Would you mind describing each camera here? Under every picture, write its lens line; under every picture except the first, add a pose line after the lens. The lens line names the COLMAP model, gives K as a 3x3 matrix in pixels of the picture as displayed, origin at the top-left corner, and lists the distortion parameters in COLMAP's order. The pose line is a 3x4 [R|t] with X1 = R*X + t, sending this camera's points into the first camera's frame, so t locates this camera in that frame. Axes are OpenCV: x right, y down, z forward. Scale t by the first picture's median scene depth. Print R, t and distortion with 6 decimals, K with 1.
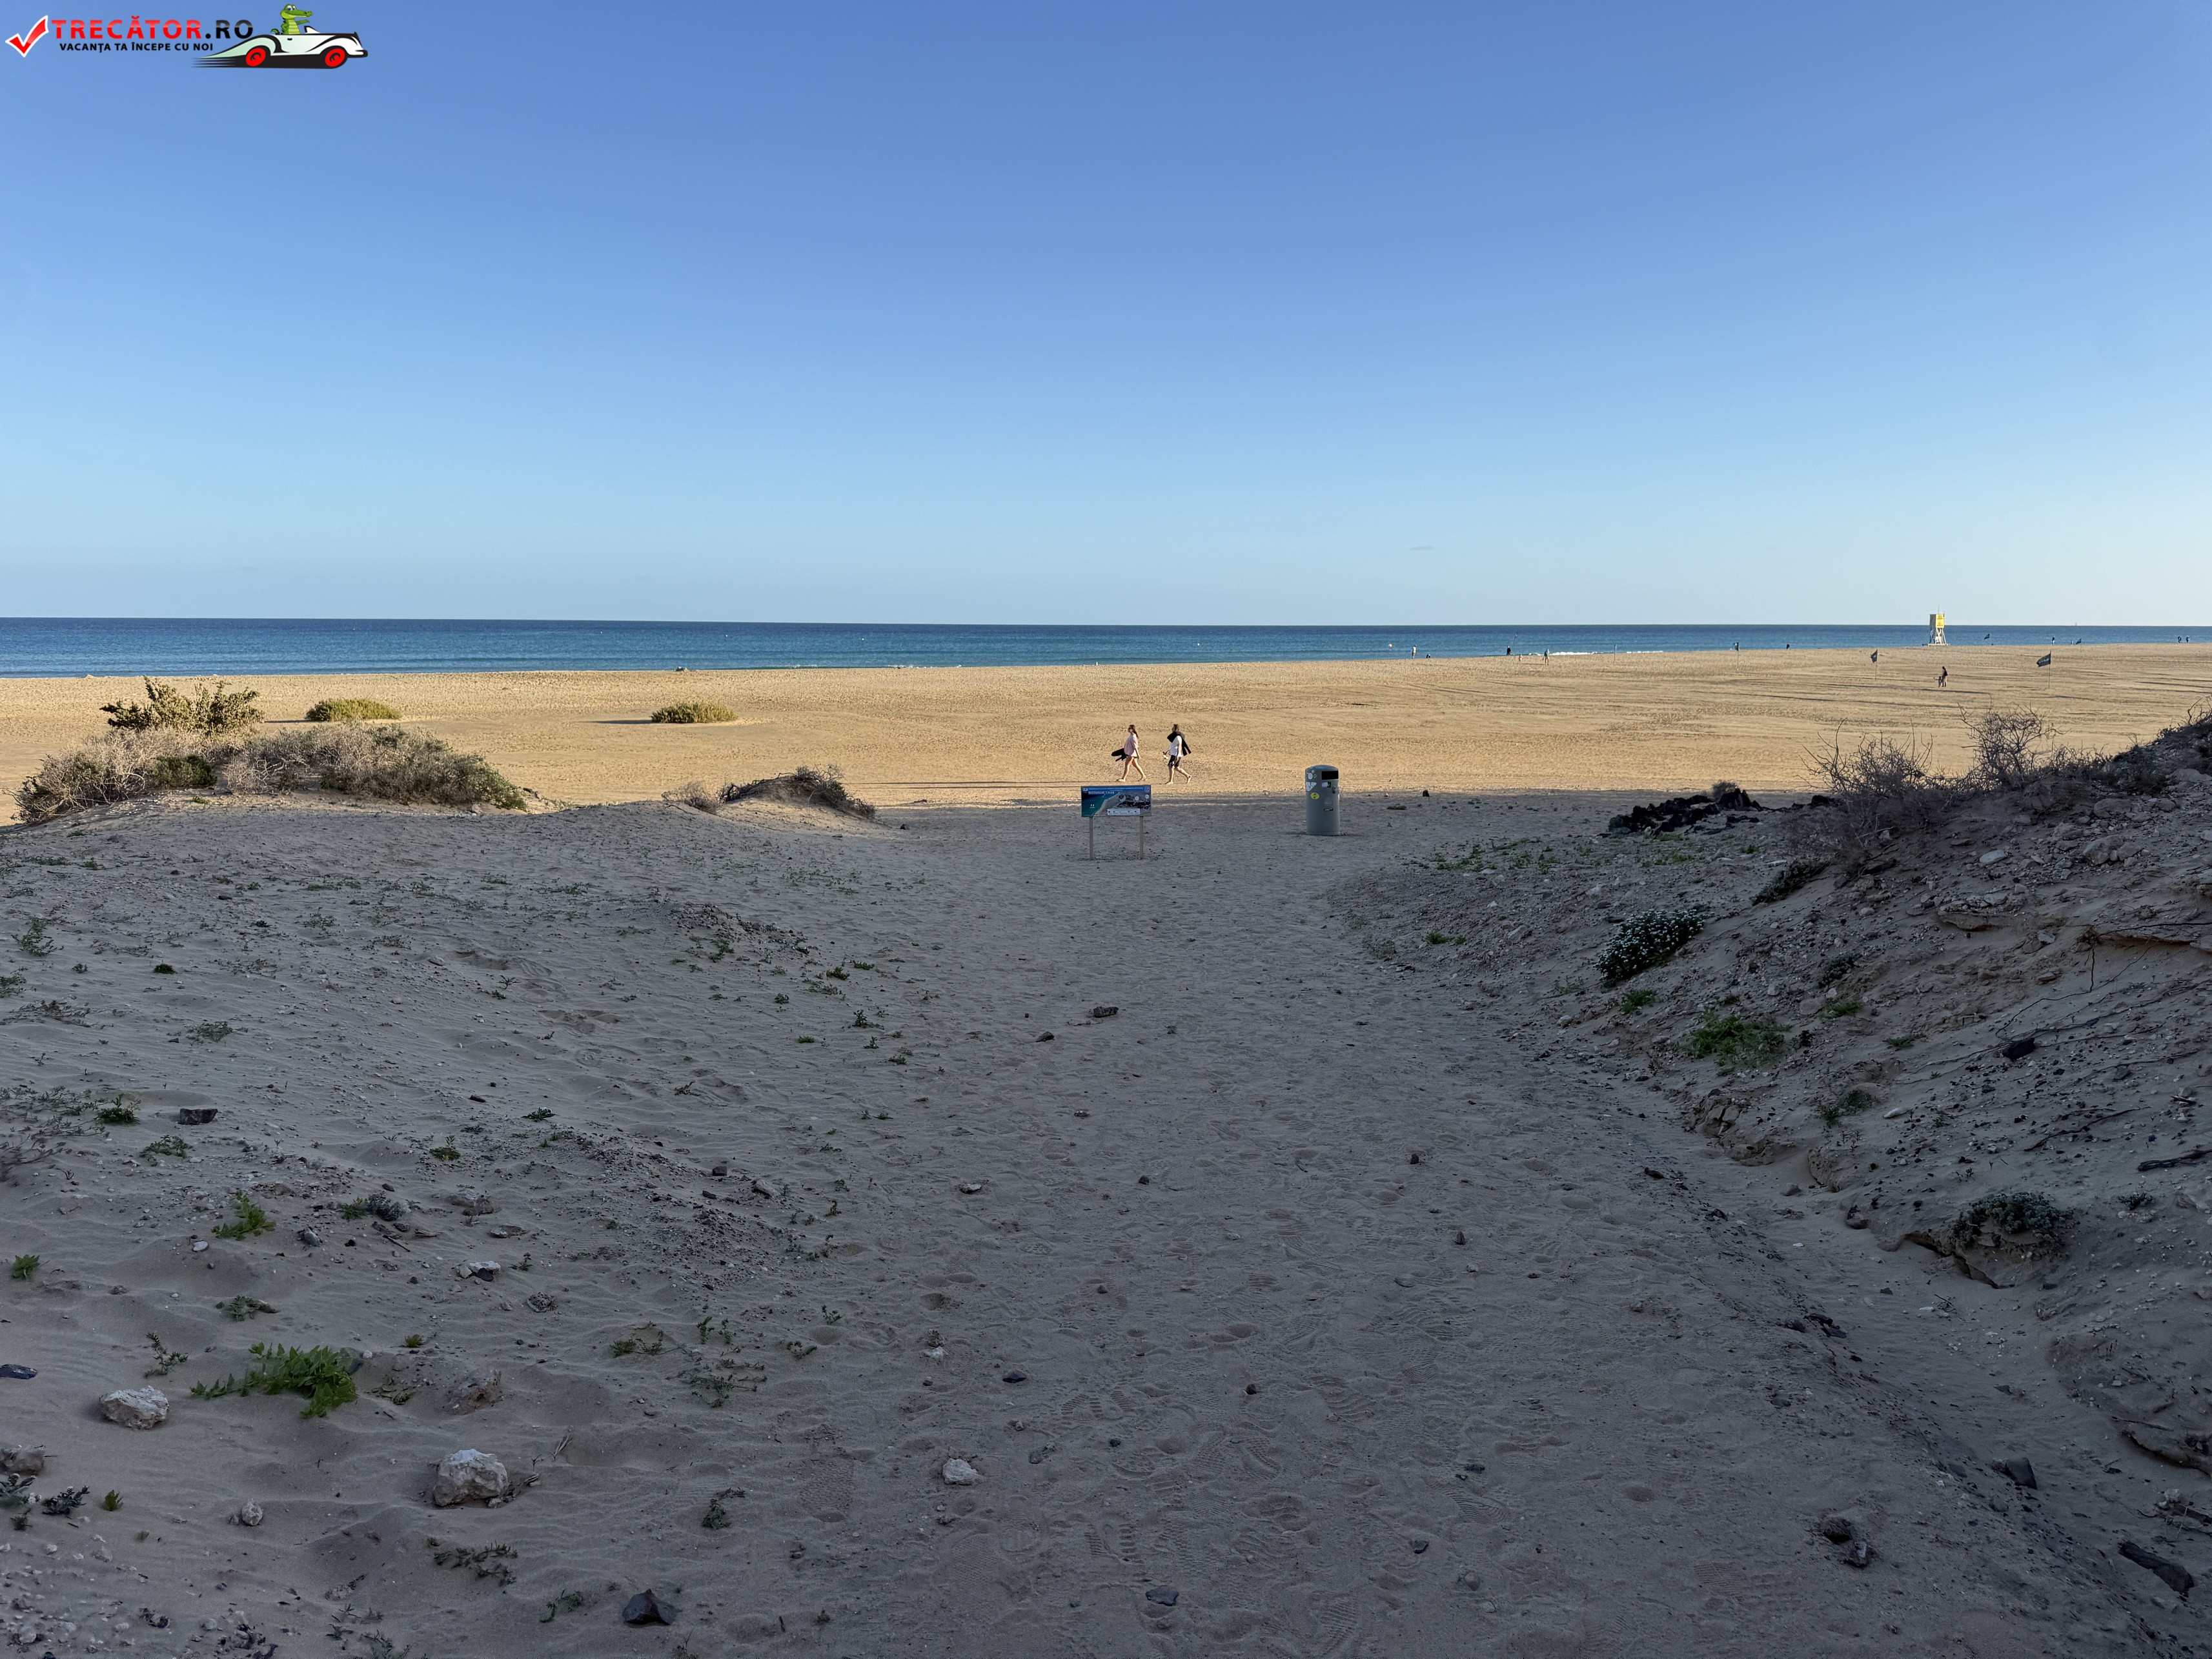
lens RADIAL K [[1553.2, 0, 1110.2], [0, 1553.2, 830.7], [0, 0, 1]] dist [0.062151, -0.076694]
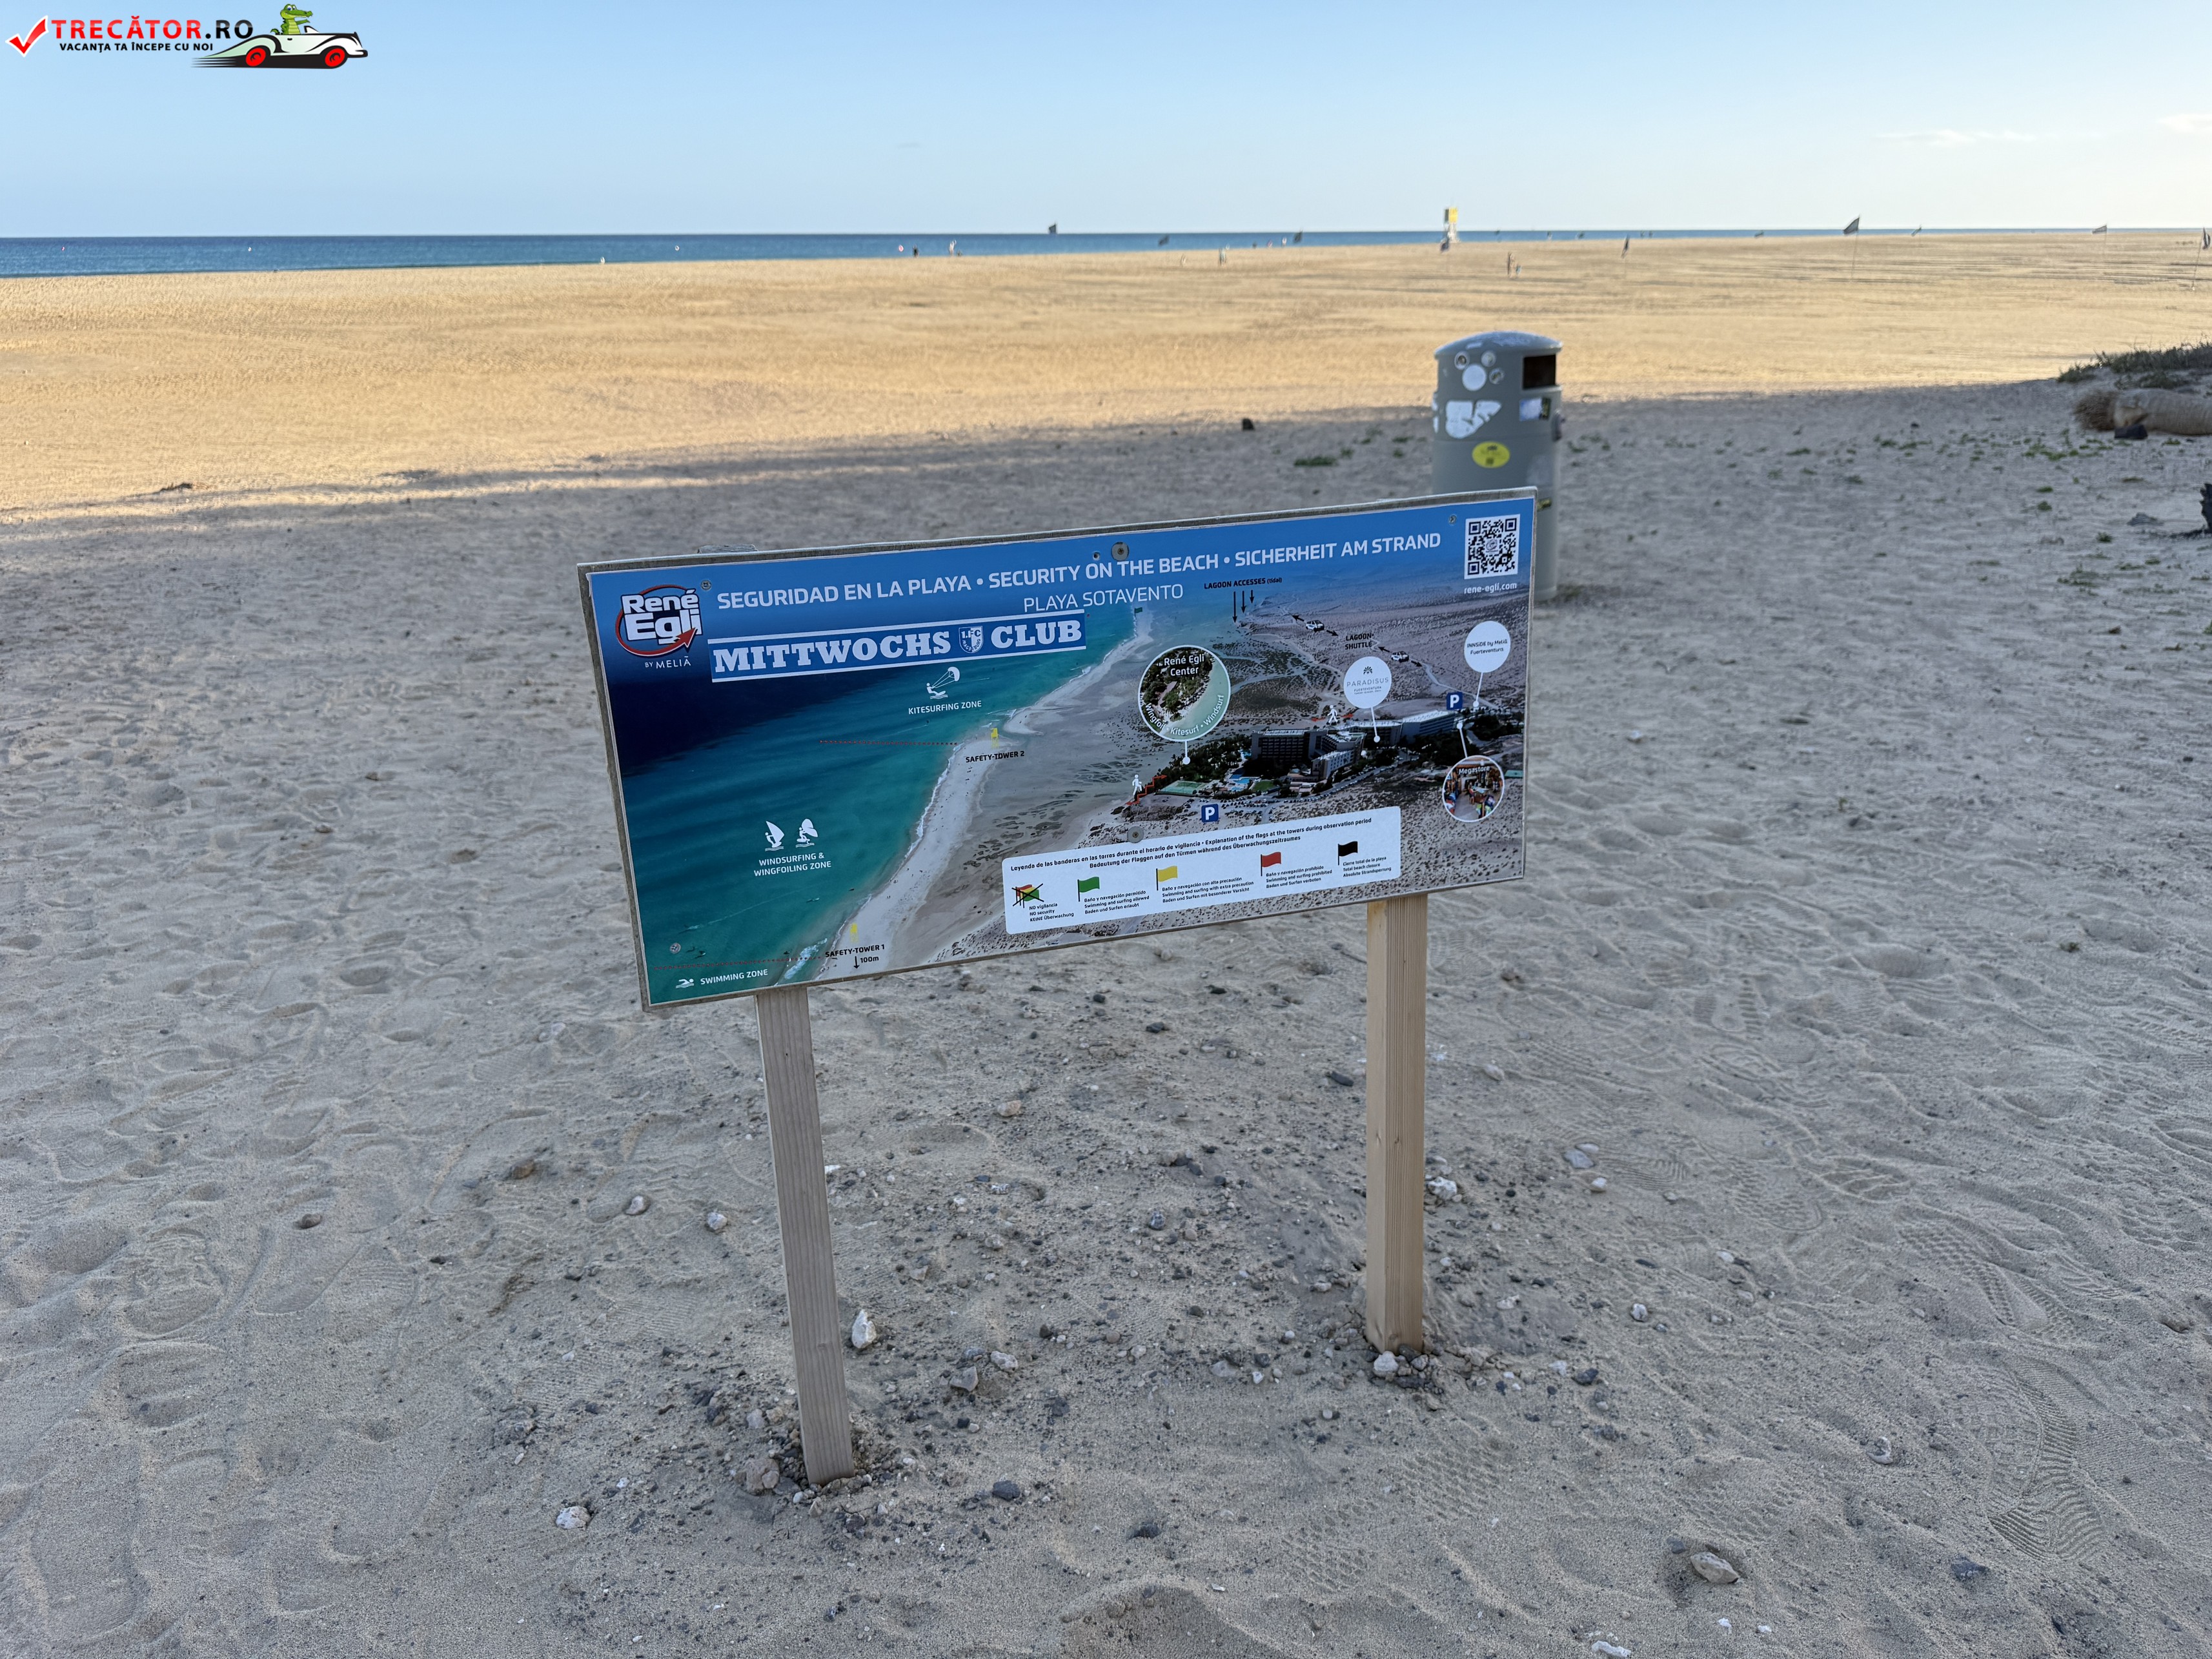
lens RADIAL K [[1553.2, 0, 1104.5], [0, 1553.2, 847.9], [0, 0, 1]] dist [0.062151, -0.076694]
pose [[0.952573, -0.118422, 0.280324, -0.005007], [0.047851, 0.968005, 0.246325, -0.009234], [-0.300526, -0.221229, 0.927762, 0.265601]]
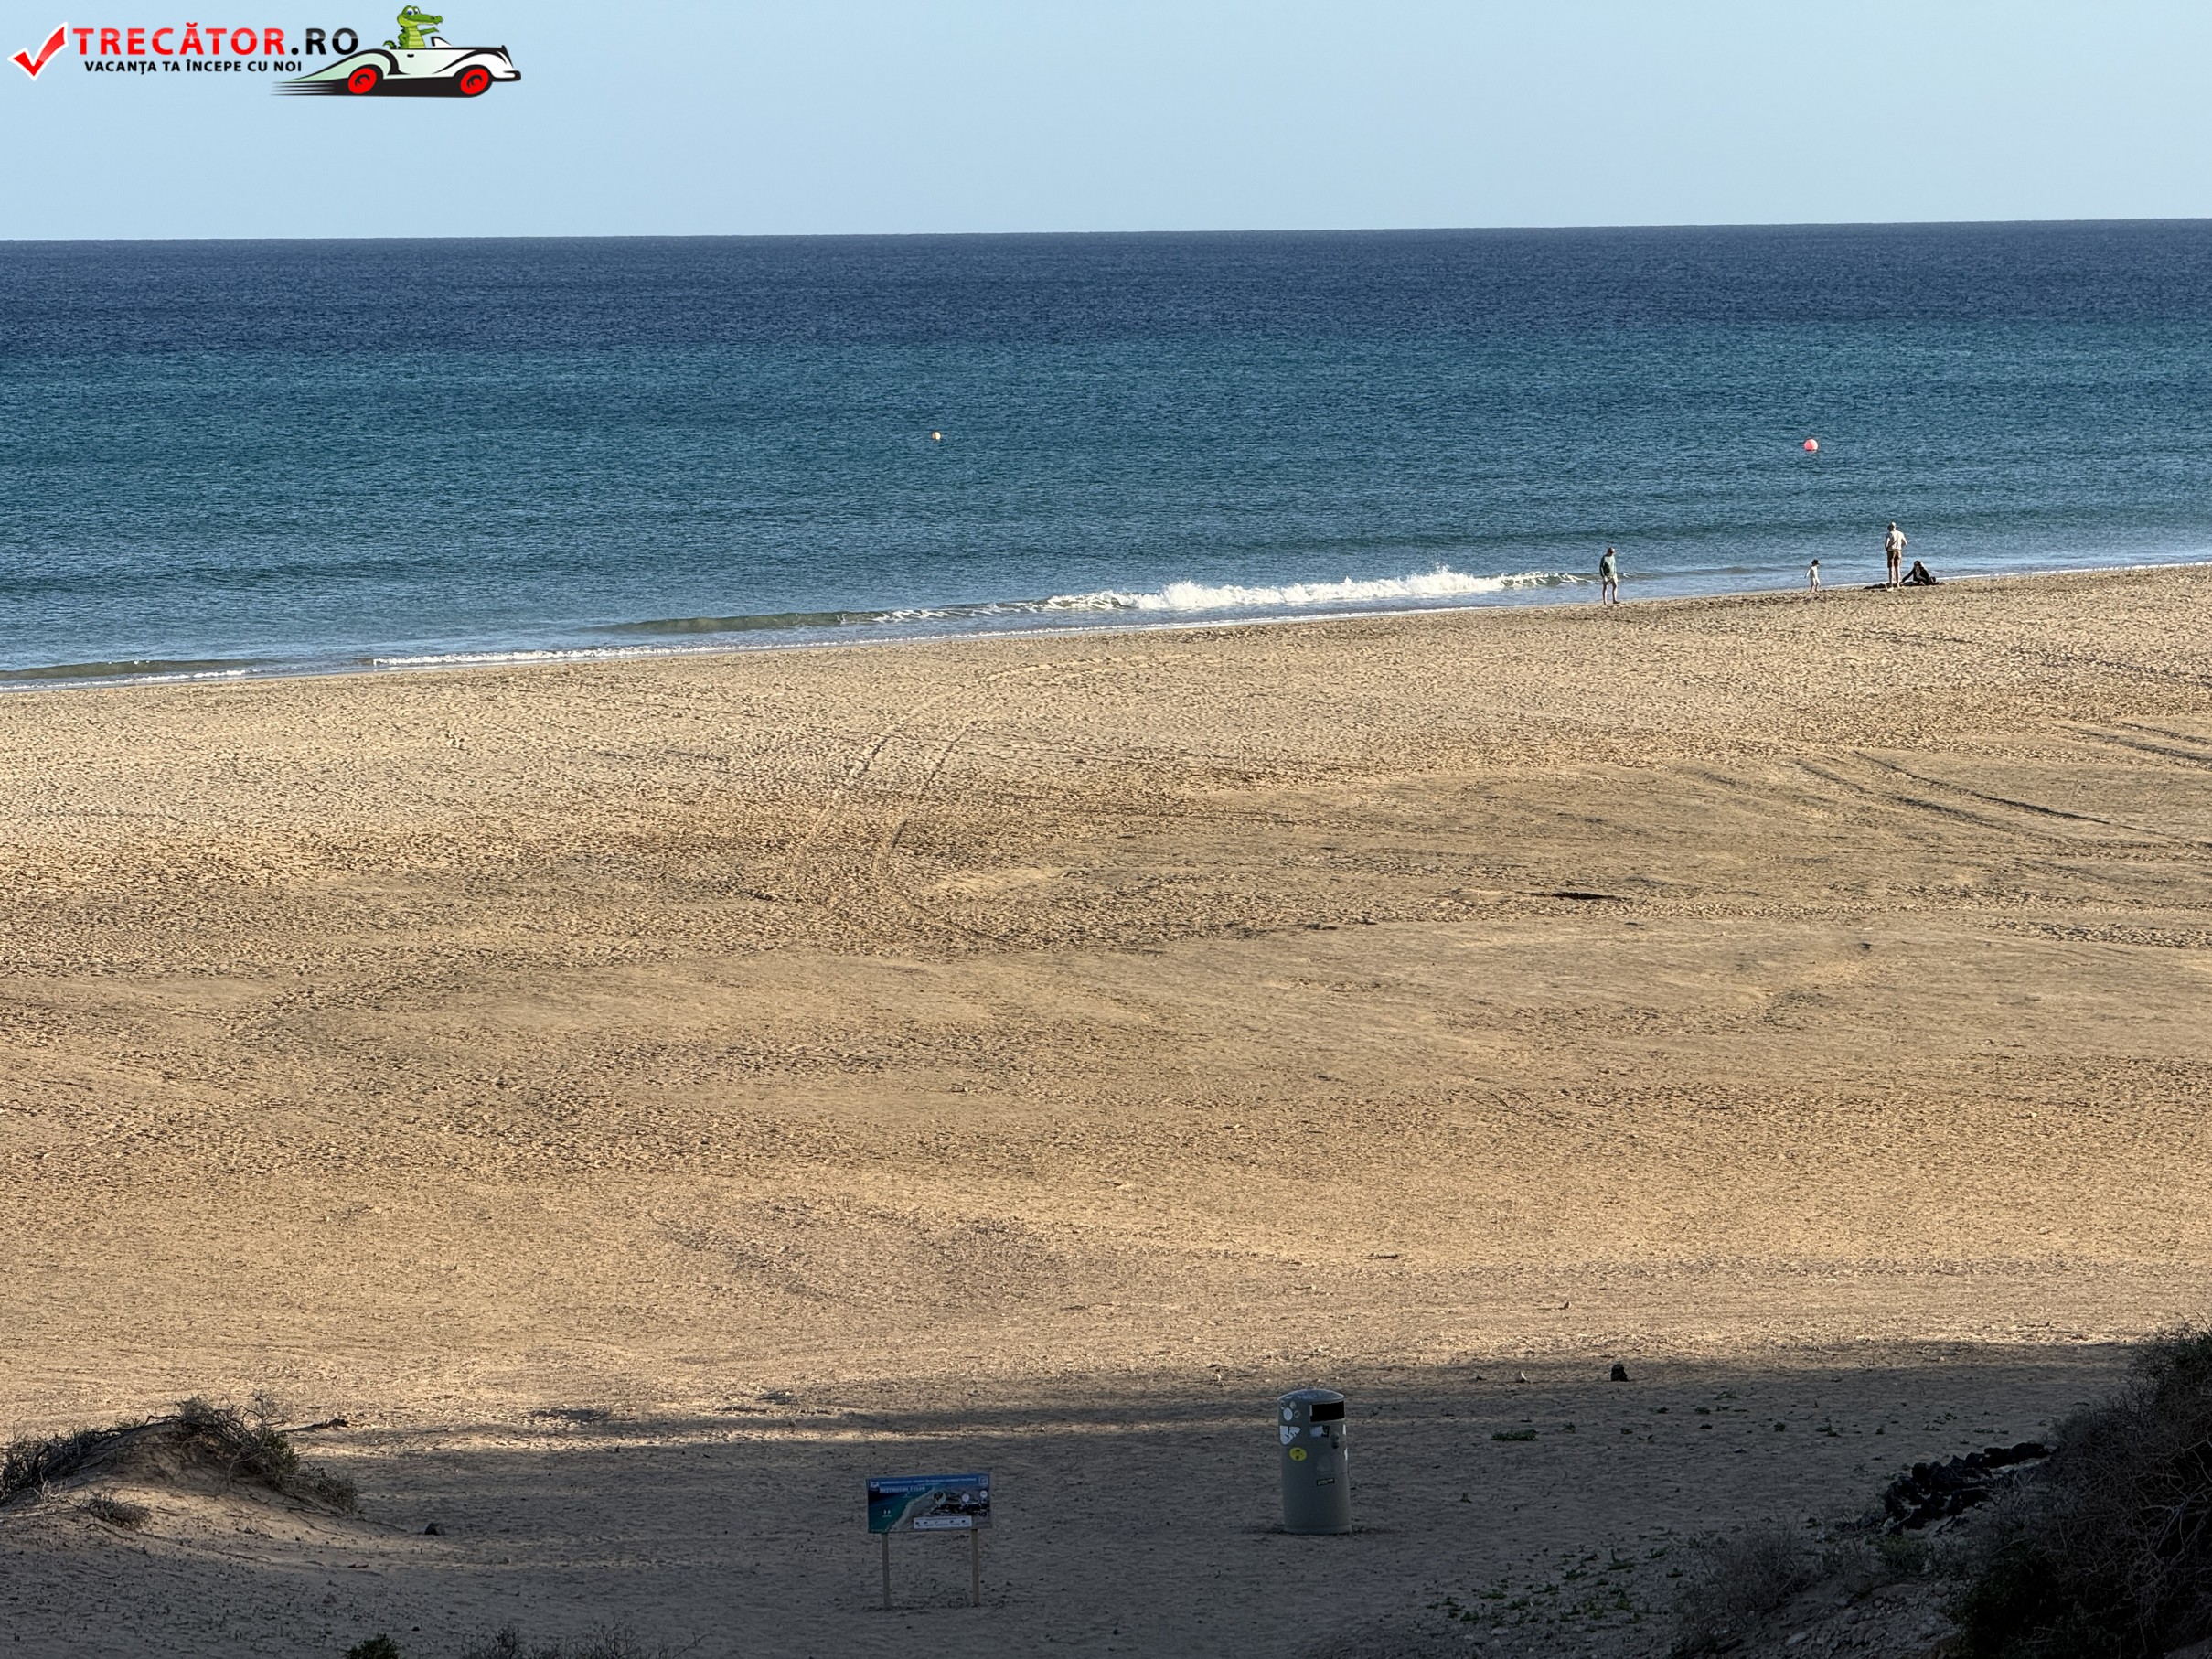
lens RADIAL K [[7914.4, 0, 1103.3], [0, 7914.4, 825.5], [0, 0, 1]] dist [0.161352, 0.000000]
pose [[0.996879, -0.019411, 0.076525, -0.042433], [0.023526, 0.998304, -0.053254, -0.031490], [-0.075362, 0.054888, 0.995644, -0.538345]]
